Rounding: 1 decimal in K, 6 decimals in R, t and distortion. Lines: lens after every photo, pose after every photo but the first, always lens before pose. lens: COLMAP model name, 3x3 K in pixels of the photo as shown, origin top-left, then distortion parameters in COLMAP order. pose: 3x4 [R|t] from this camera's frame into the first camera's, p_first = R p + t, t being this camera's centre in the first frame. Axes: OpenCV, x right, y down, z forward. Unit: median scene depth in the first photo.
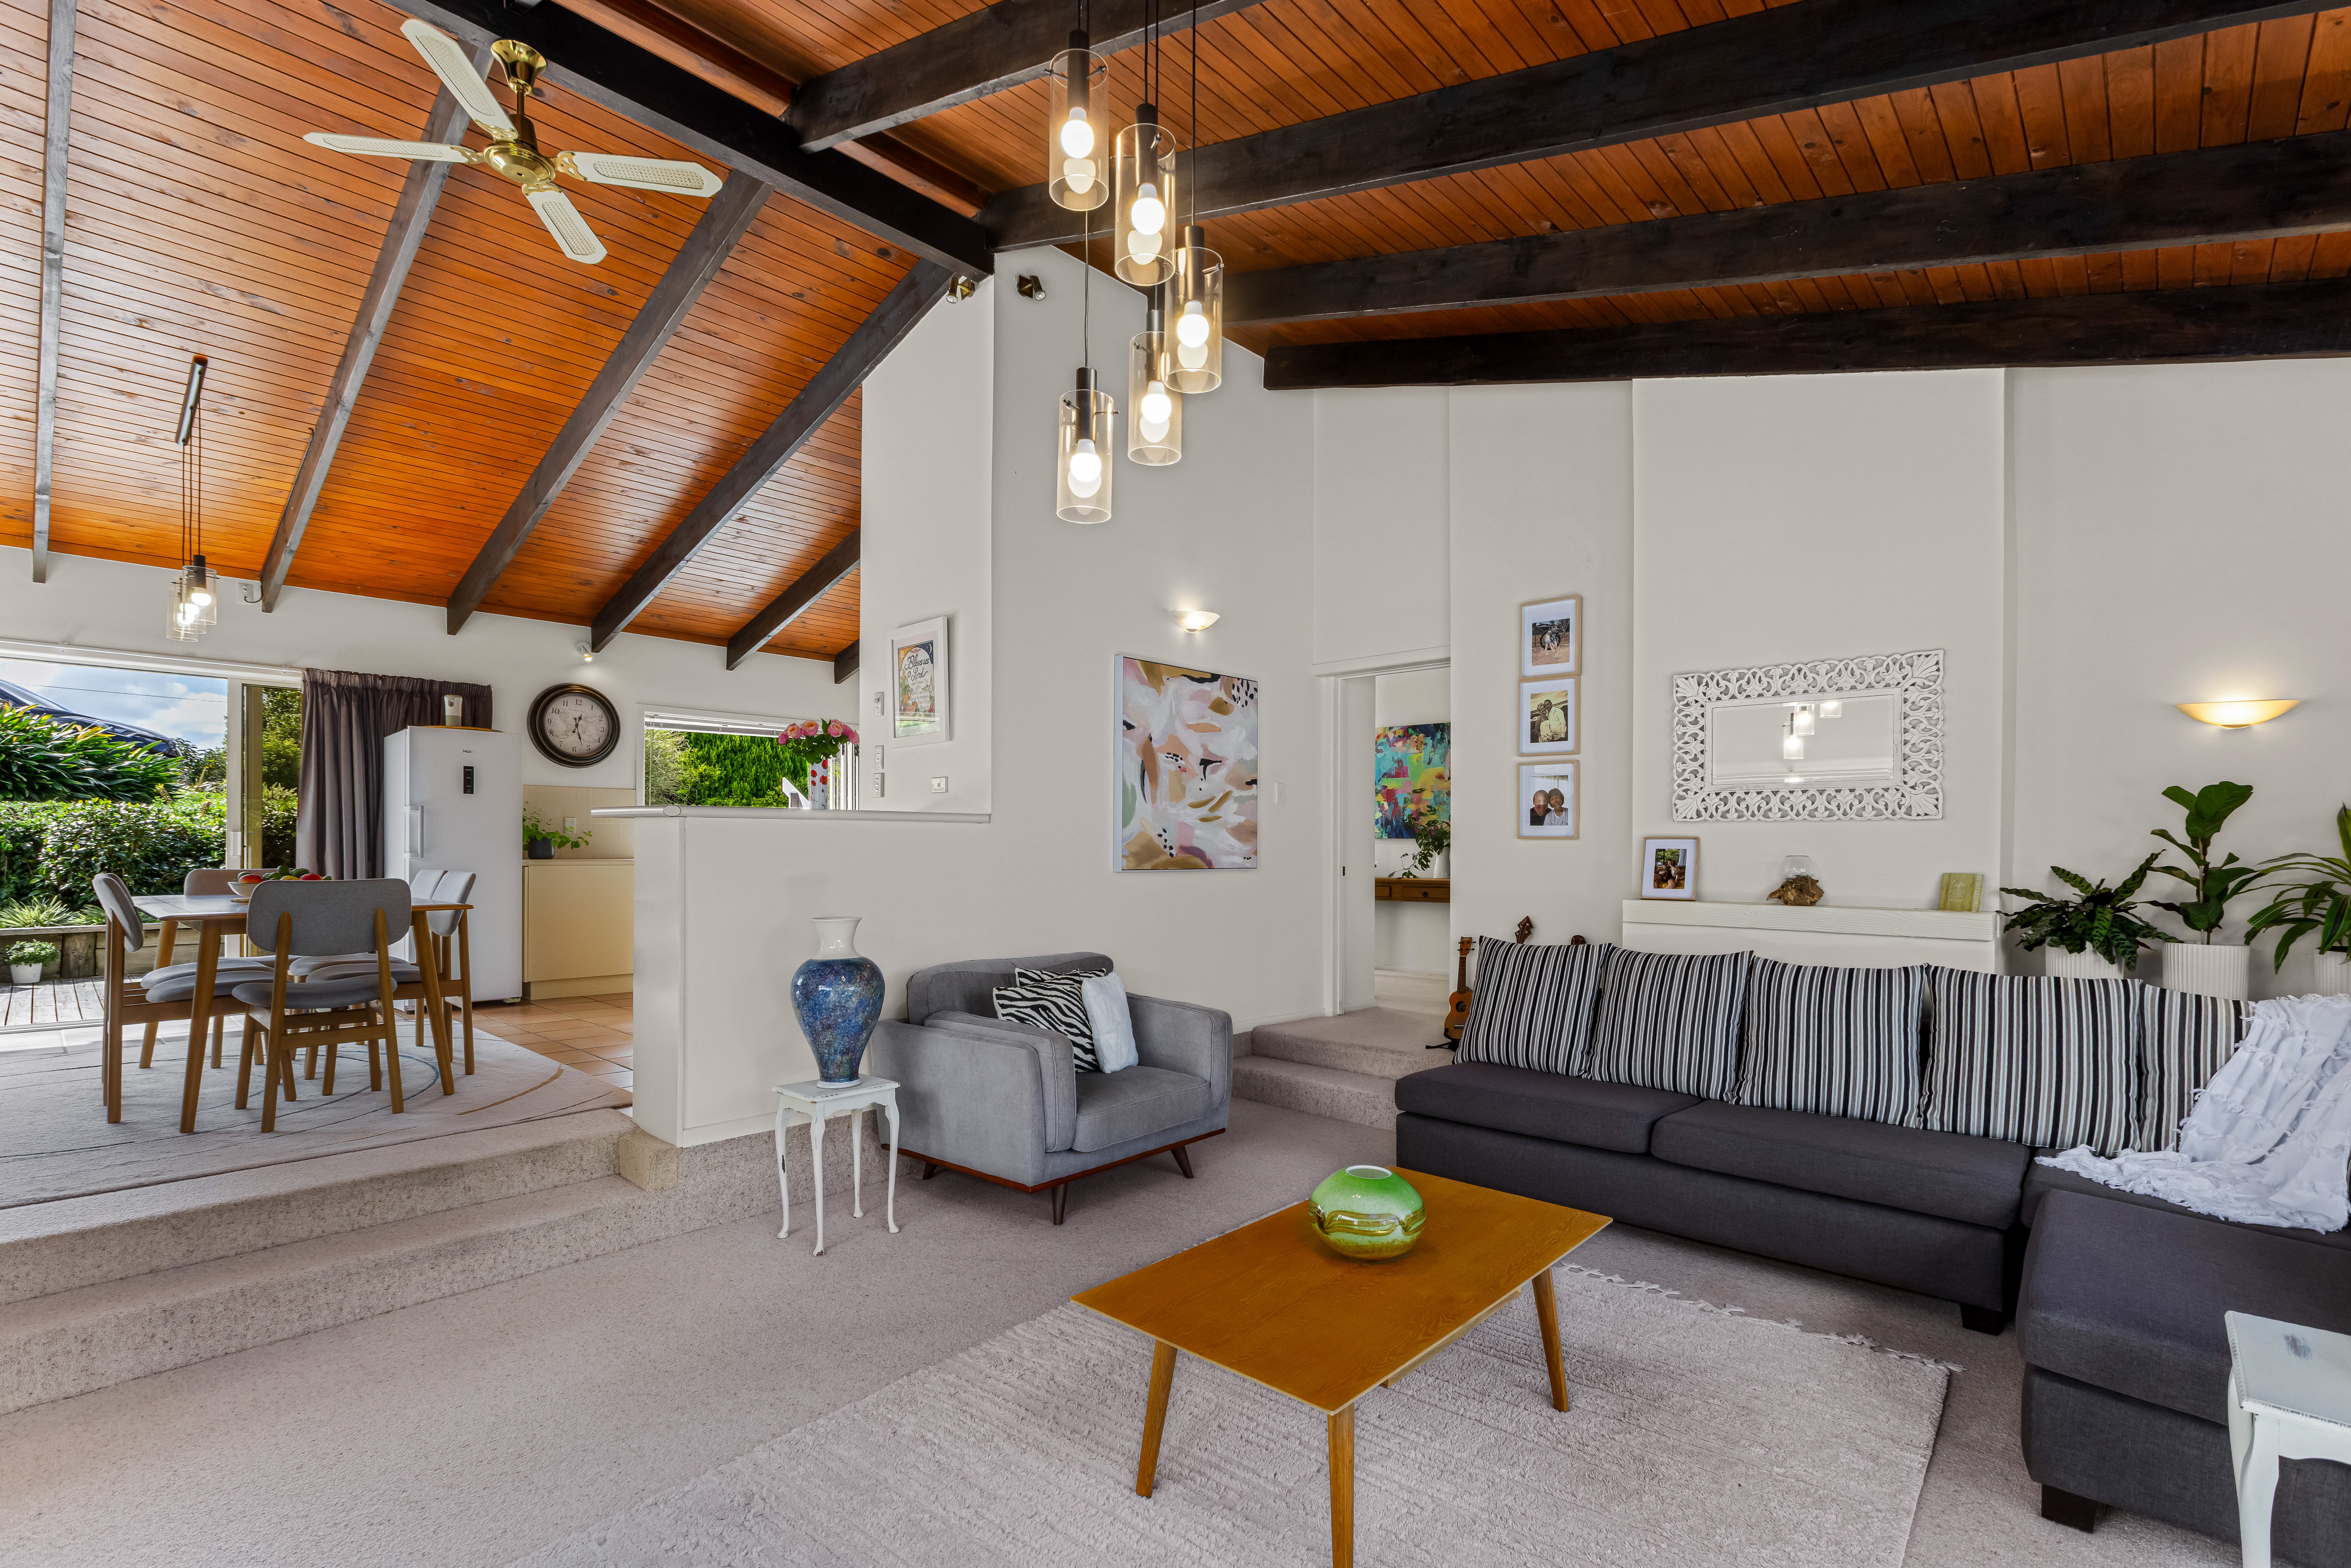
lens RADIAL K [[1079.9, 0, 1170.1], [0, 1079.9, 839.1], [0, 0, 1]] dist [0.000764, -0.000579]
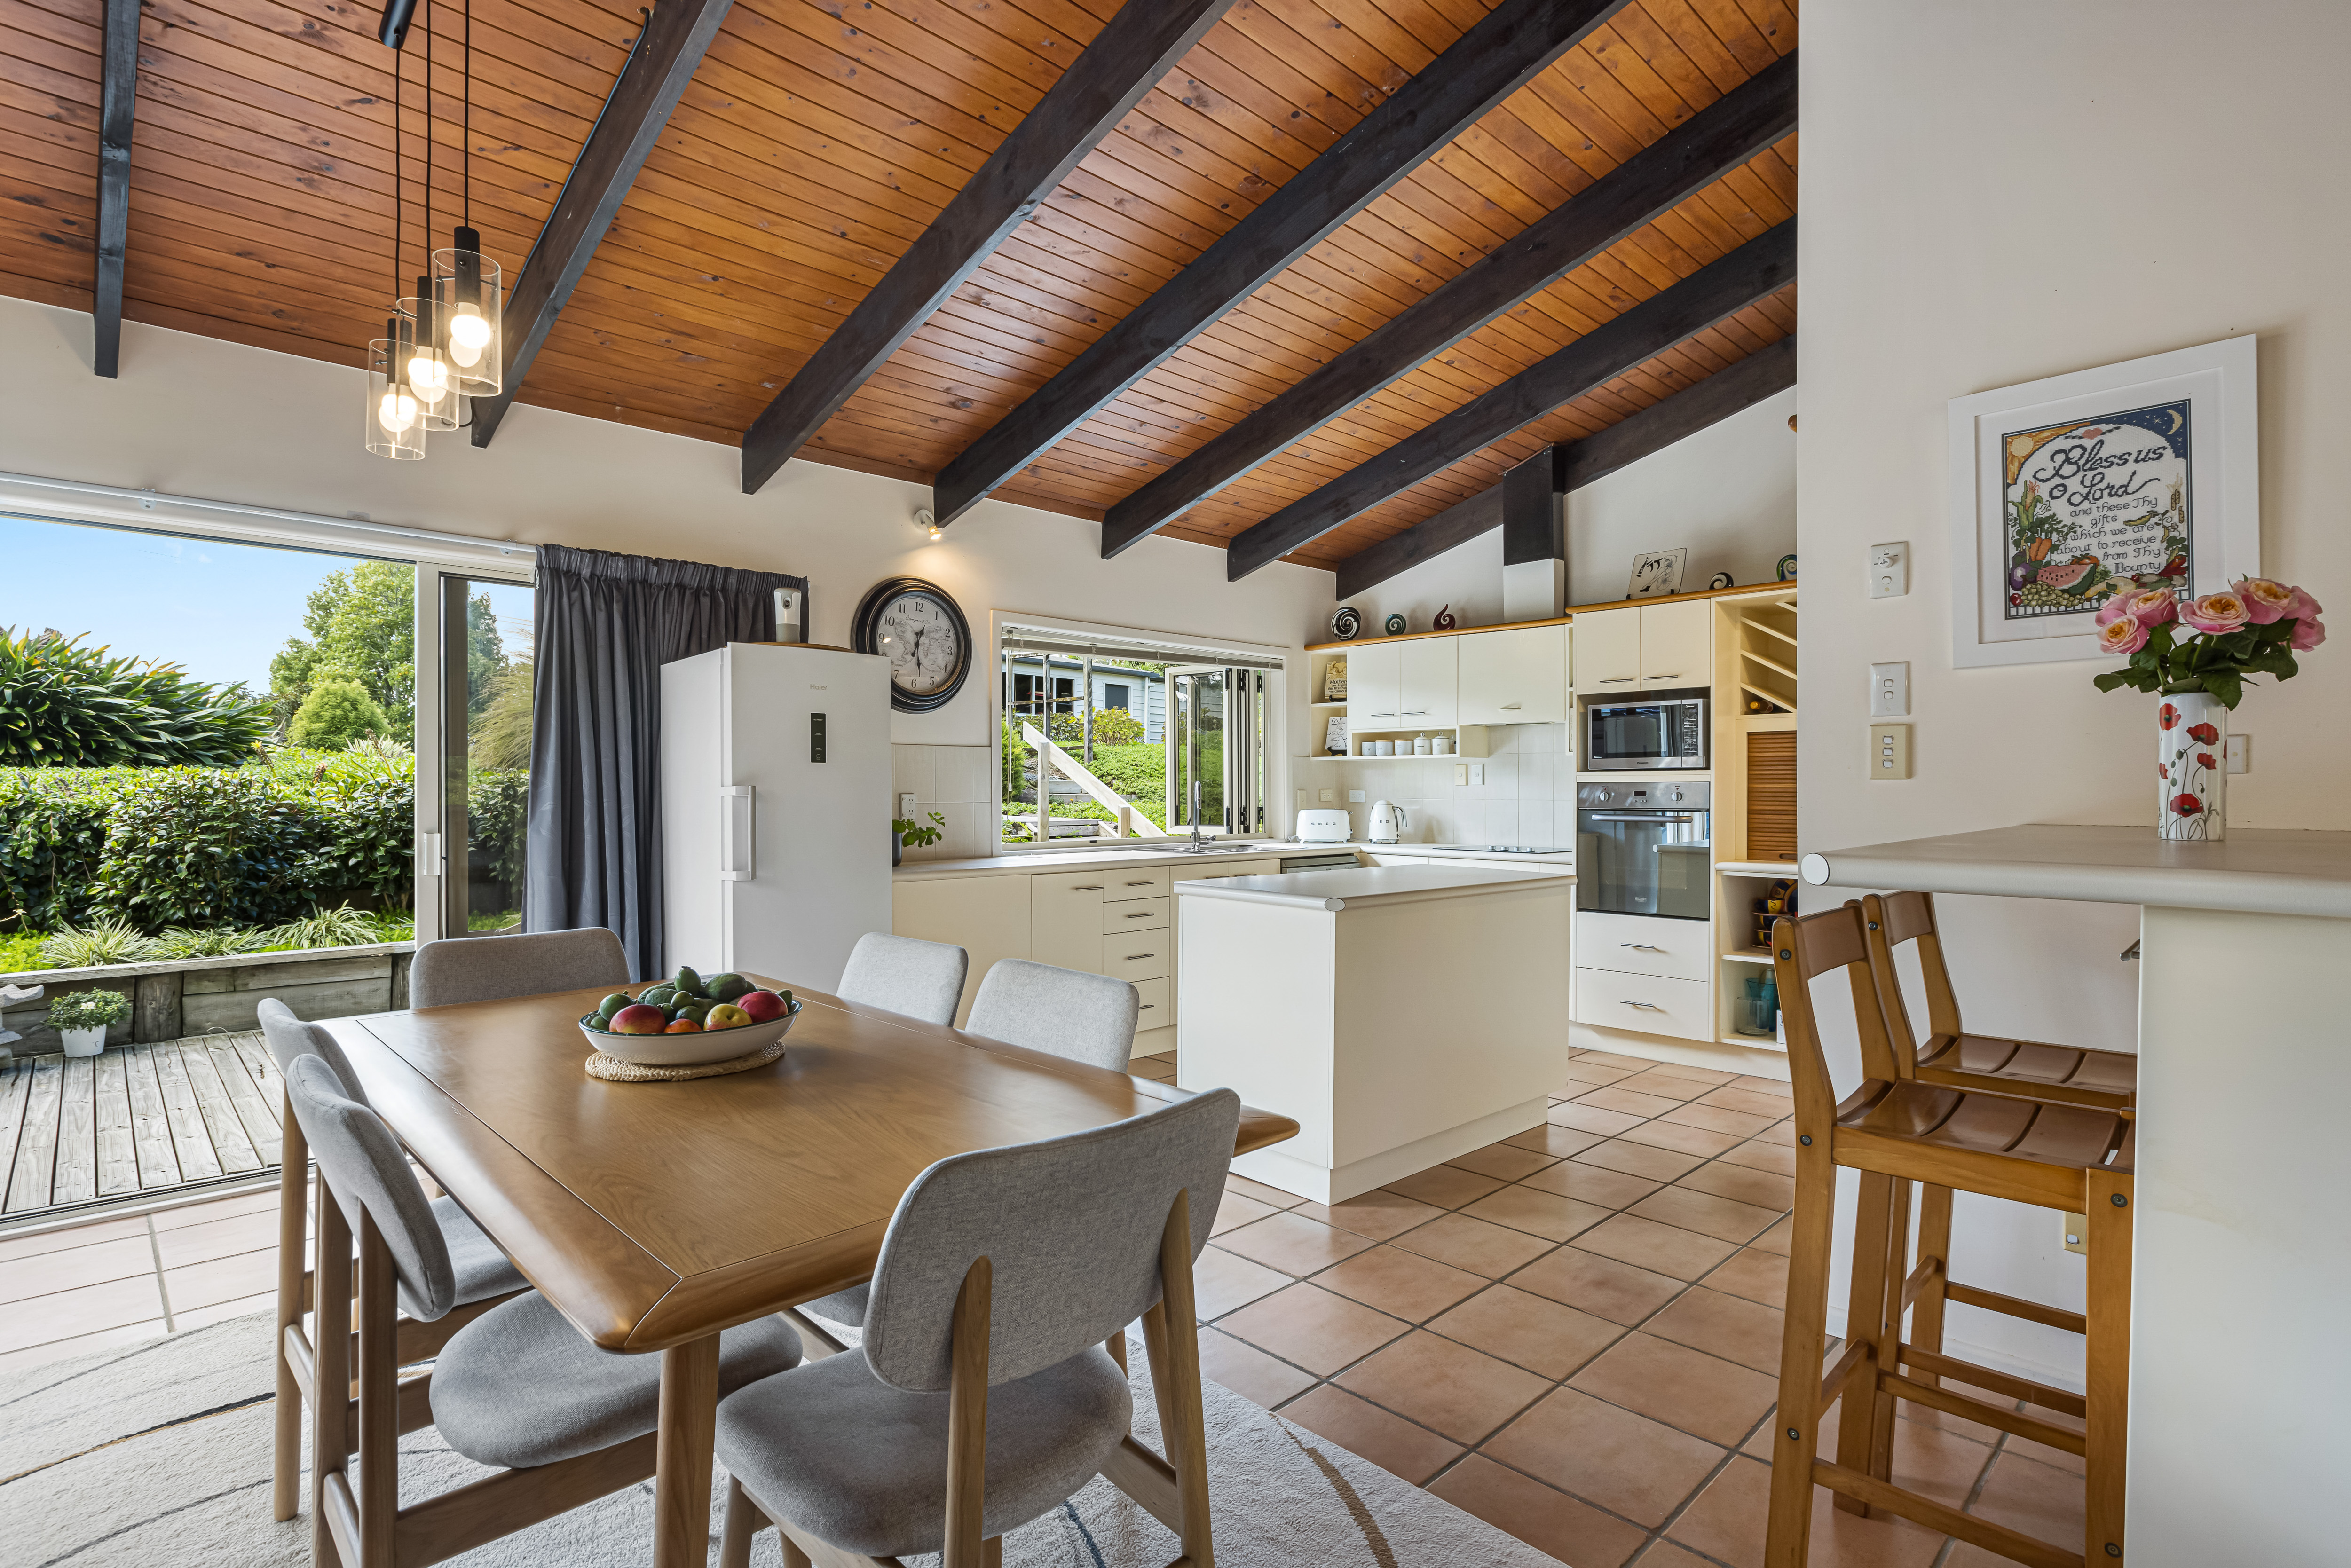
lens RADIAL K [[1190.7, 0, 1193.1], [0, 1190.7, 785.3], [0, 0, 1]] dist [-0.007108, 0.000493]
pose [[0.998310, -0.005094, -0.057885, -0.354483], [0.005266, 0.999982, 0.002809, -0.026375], [0.057870, -0.003109, 0.998319, 0.331586]]
